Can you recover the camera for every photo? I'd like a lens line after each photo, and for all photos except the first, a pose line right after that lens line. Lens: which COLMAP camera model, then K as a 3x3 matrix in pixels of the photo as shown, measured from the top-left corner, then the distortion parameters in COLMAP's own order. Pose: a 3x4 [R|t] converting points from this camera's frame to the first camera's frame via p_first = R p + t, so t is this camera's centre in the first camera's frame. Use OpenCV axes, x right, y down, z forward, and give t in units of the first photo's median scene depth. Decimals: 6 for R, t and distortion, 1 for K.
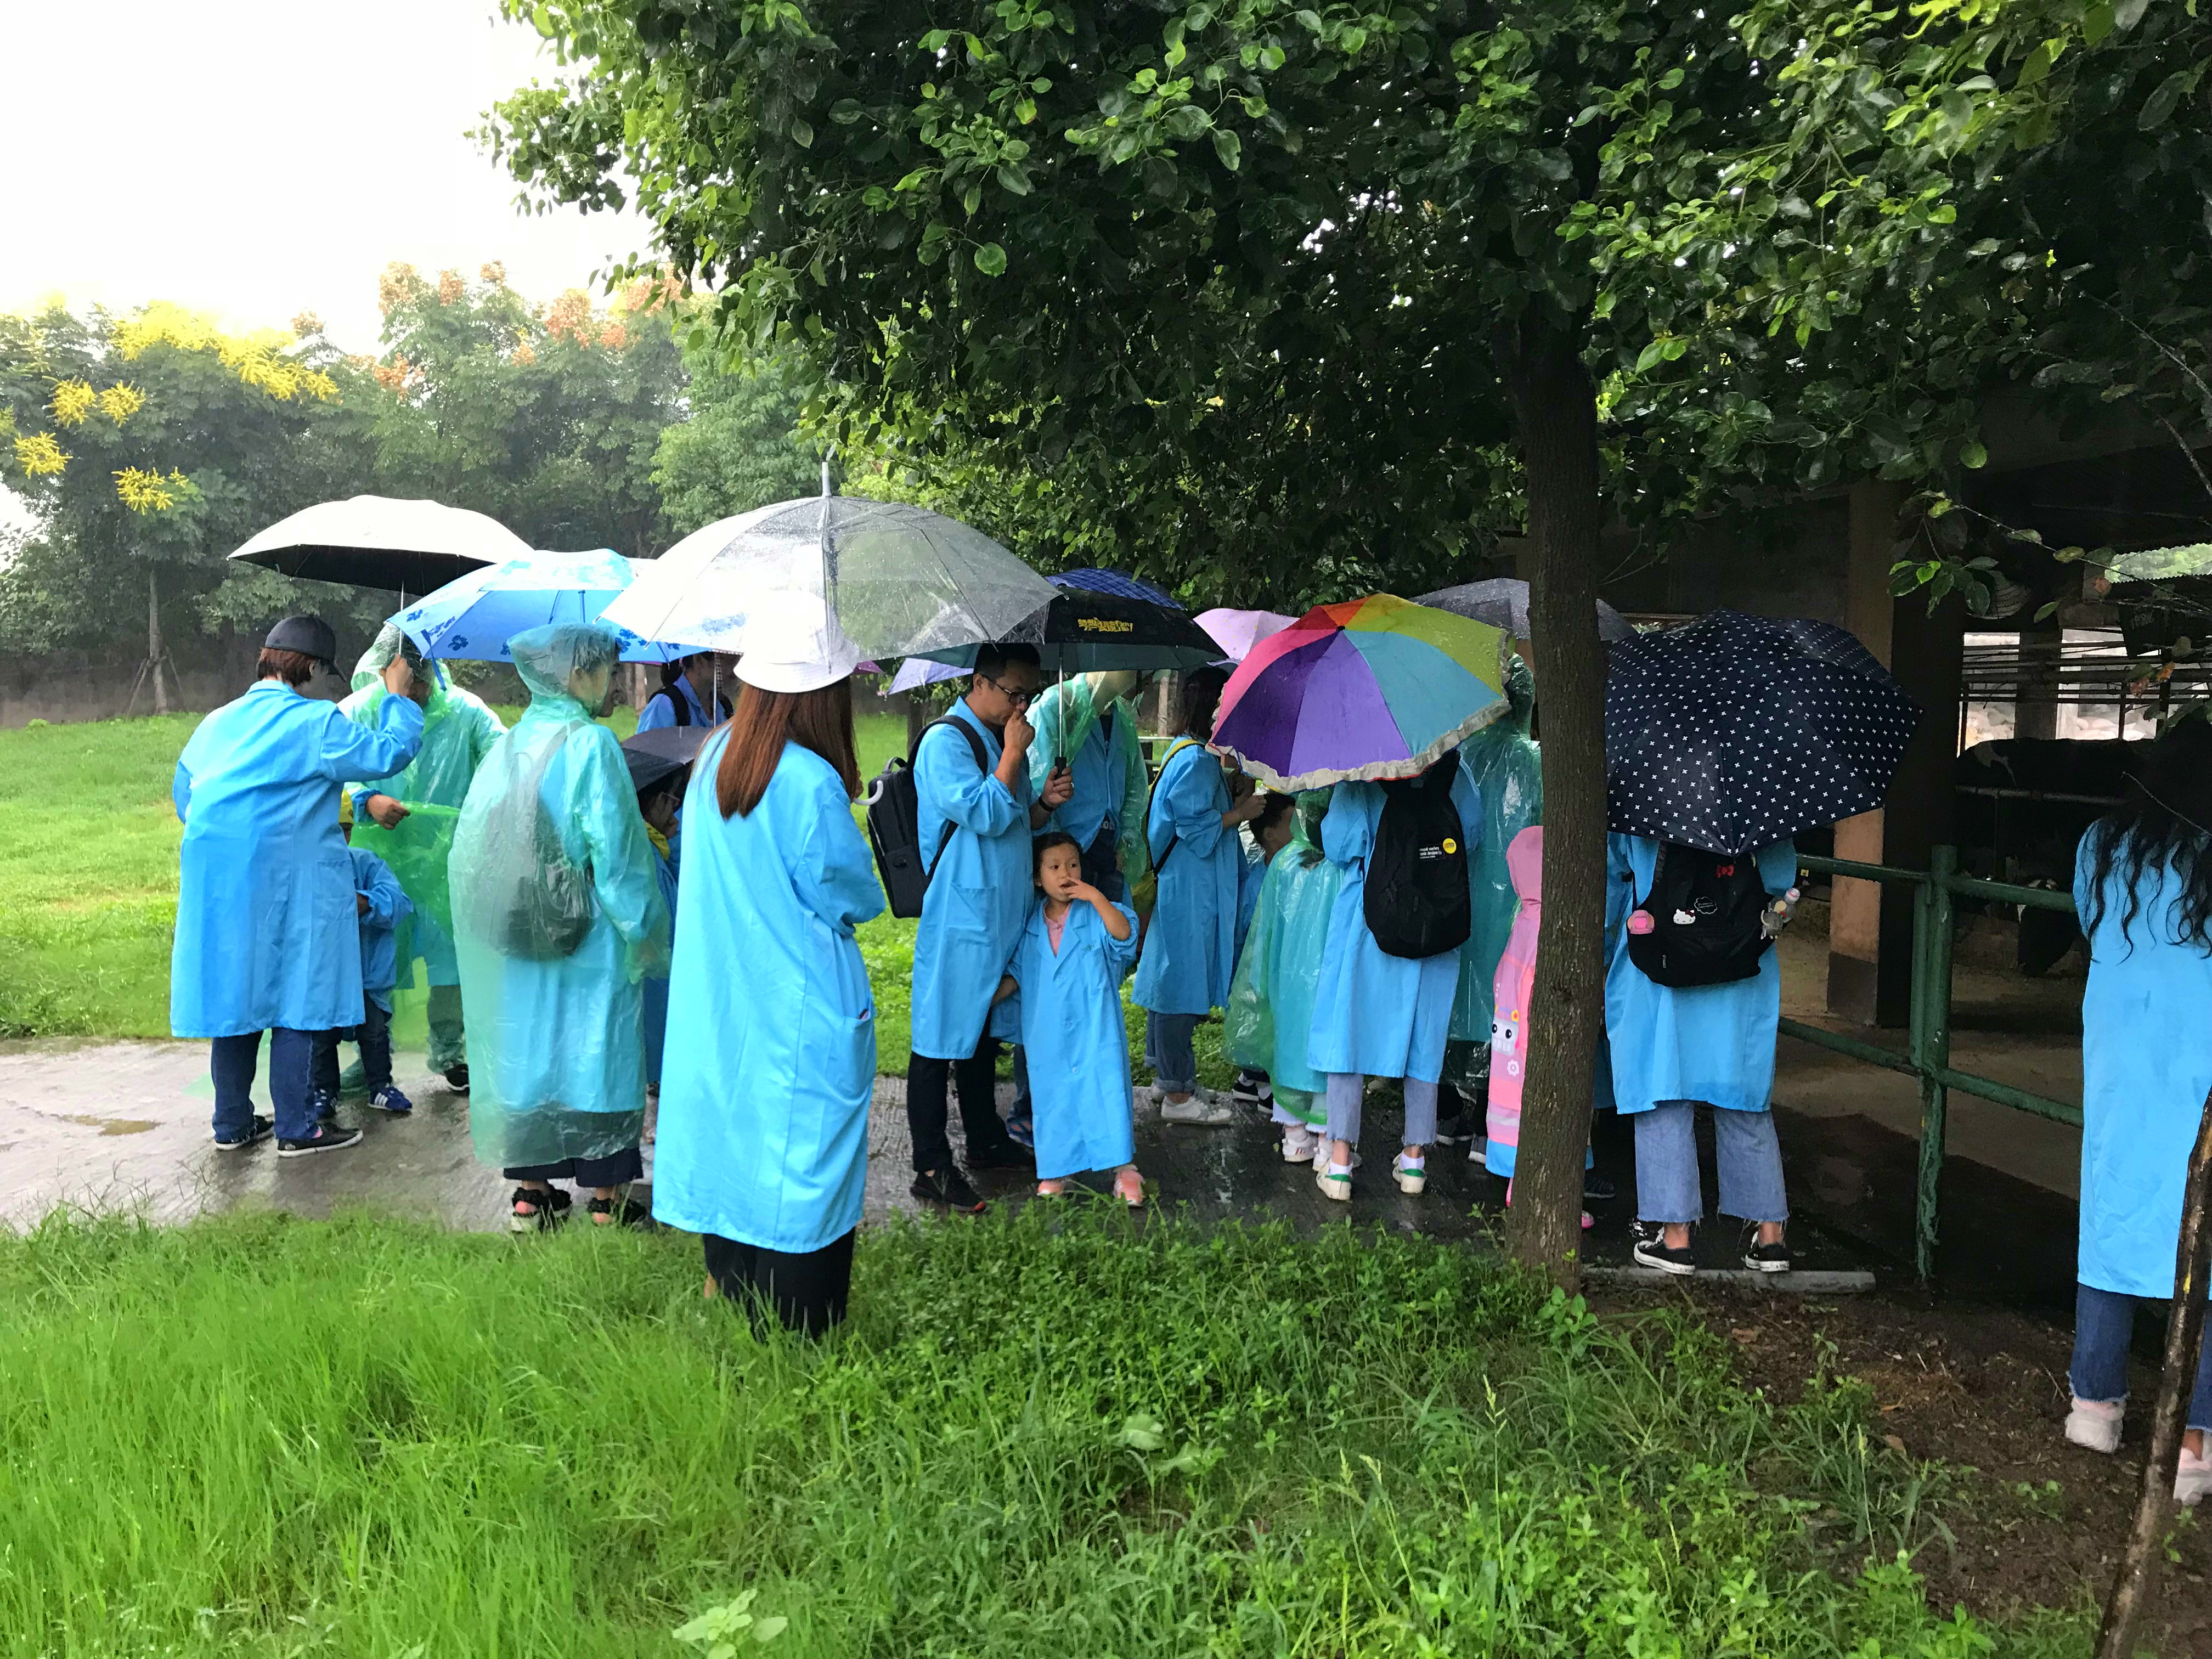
lens RADIAL K [[1793.7, 0, 1099.6], [0, 1793.7, 832.4], [0, 0, 1]] dist [0.003564, 0.010614]
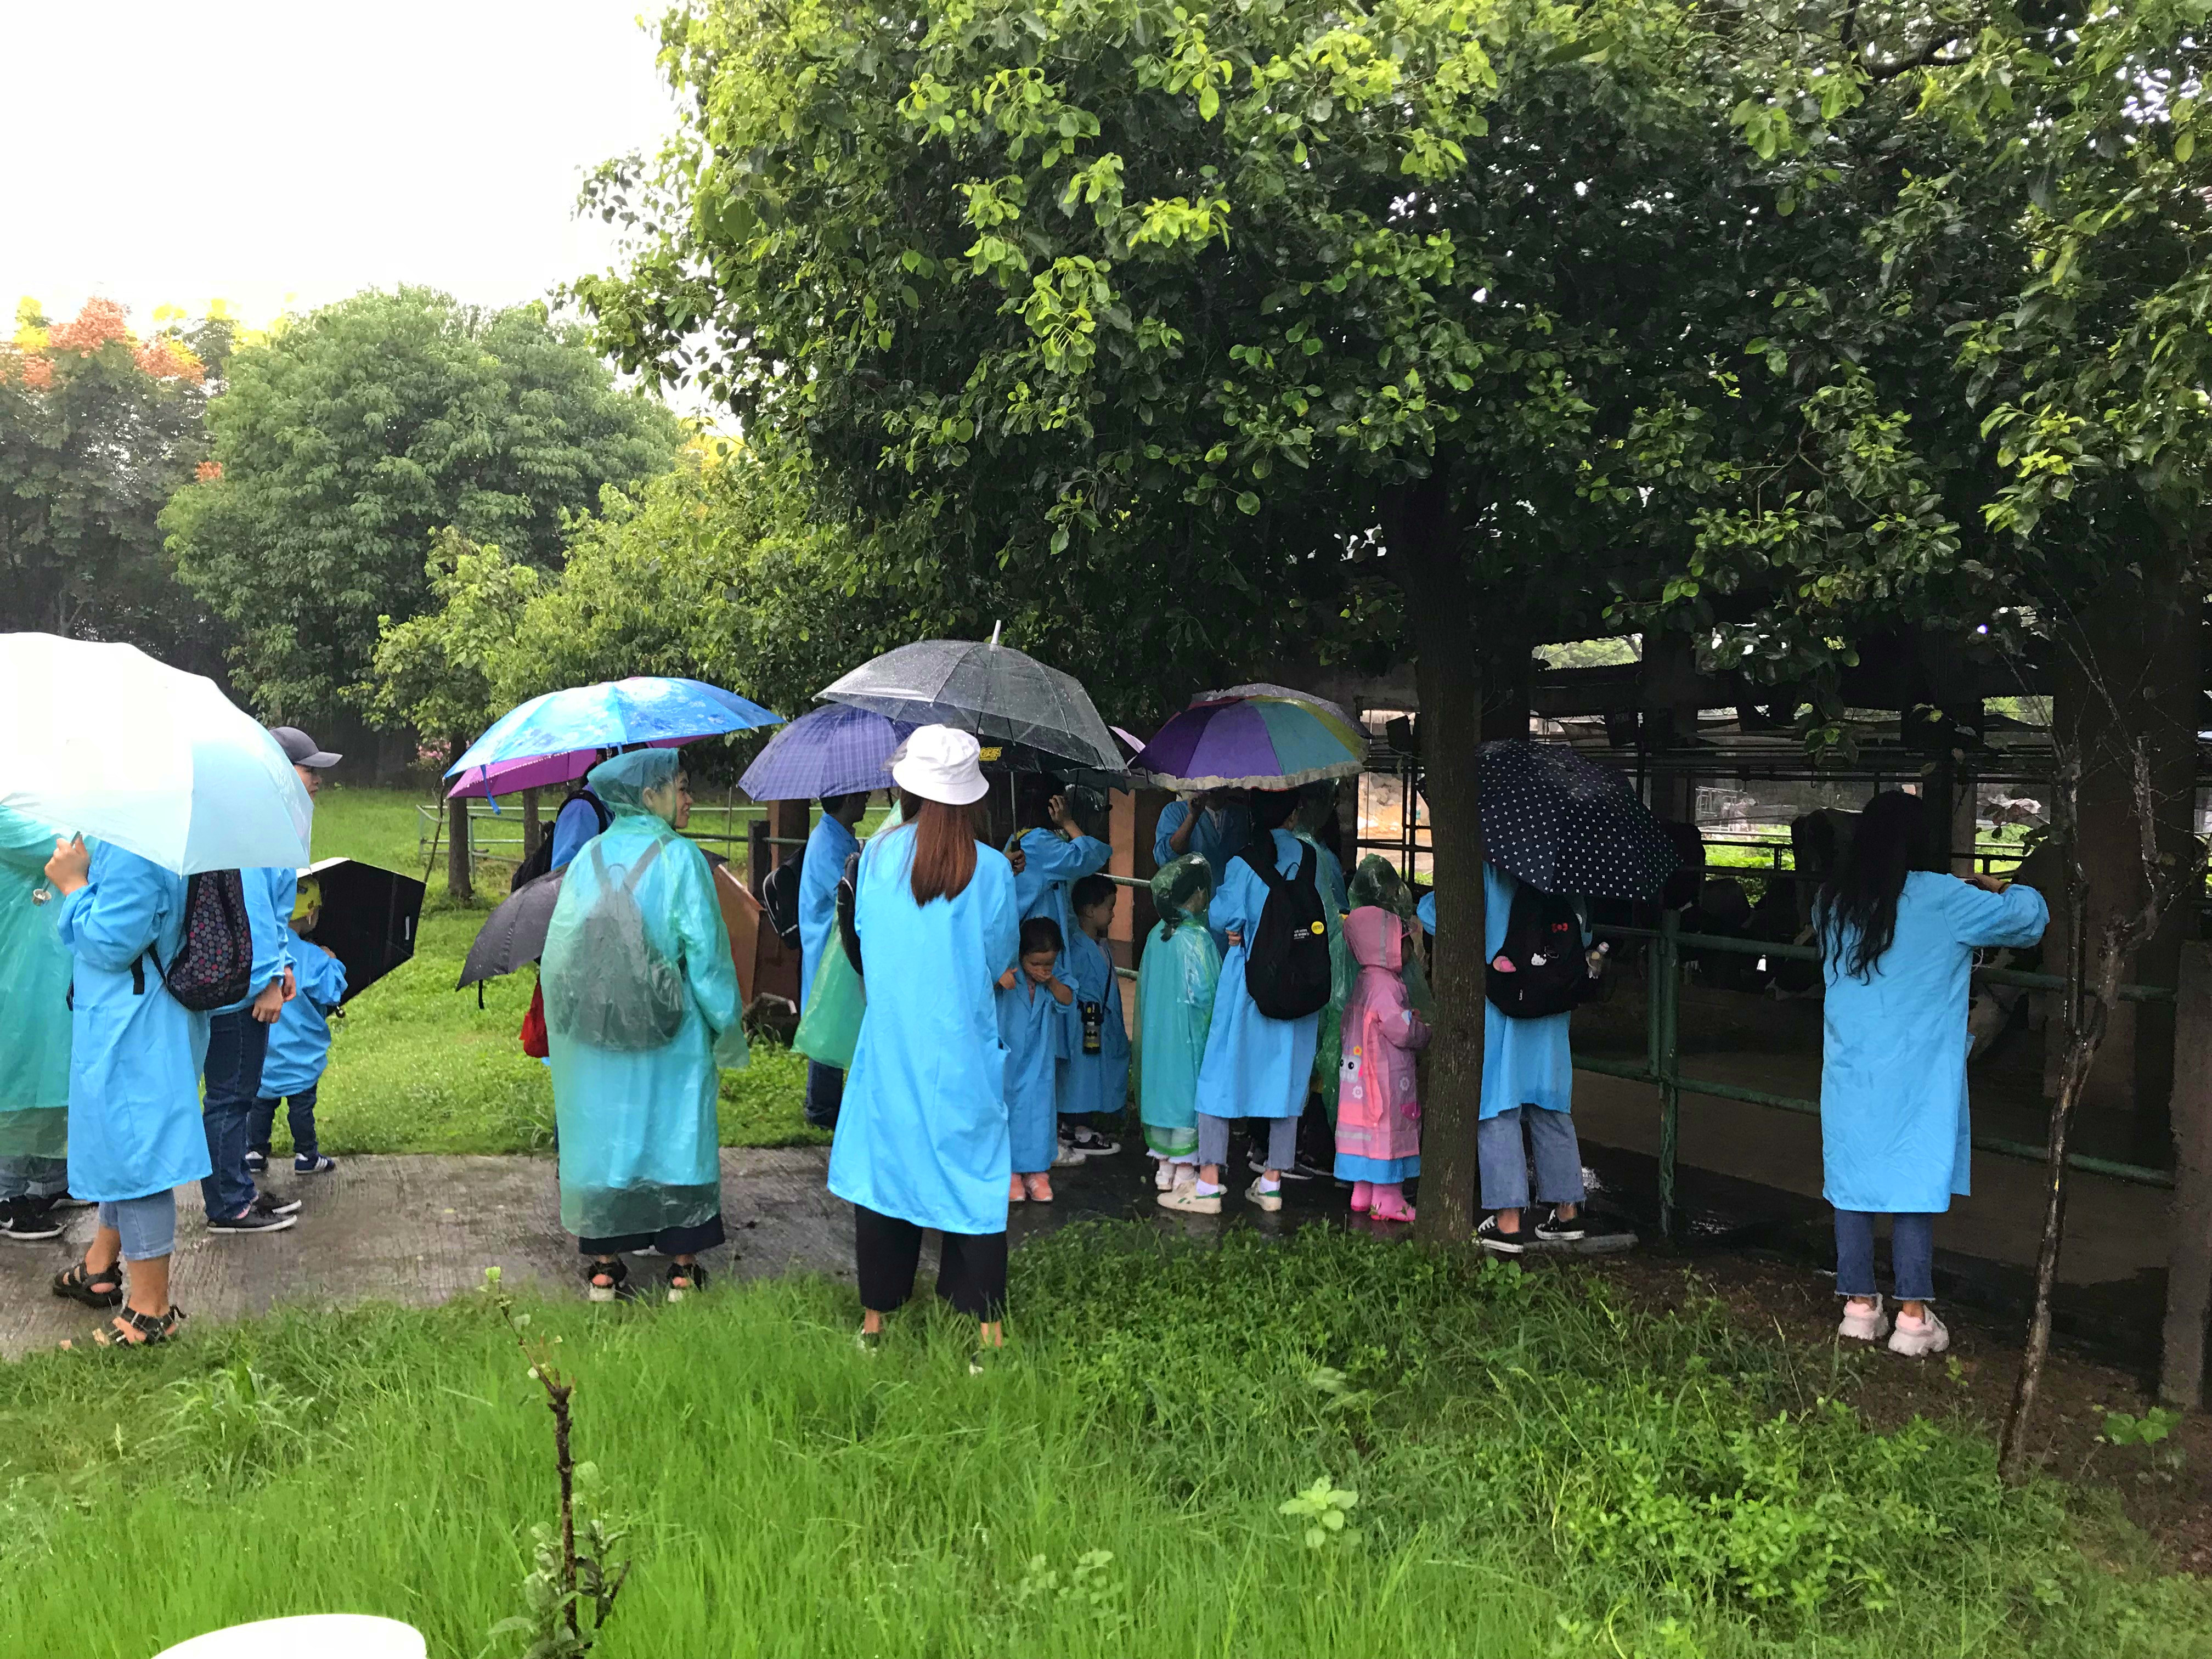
lens RADIAL K [[1782.3, 0, 1105.2], [0, 1782.3, 796.1], [0, 0, 1]] dist [0.007685, 0.008712]
pose [[0.946575, -0.008992, 0.322359, -0.379298], [0.026768, 0.998352, -0.050753, -0.021618], [-0.321372, 0.056671, 0.945256, -0.142633]]
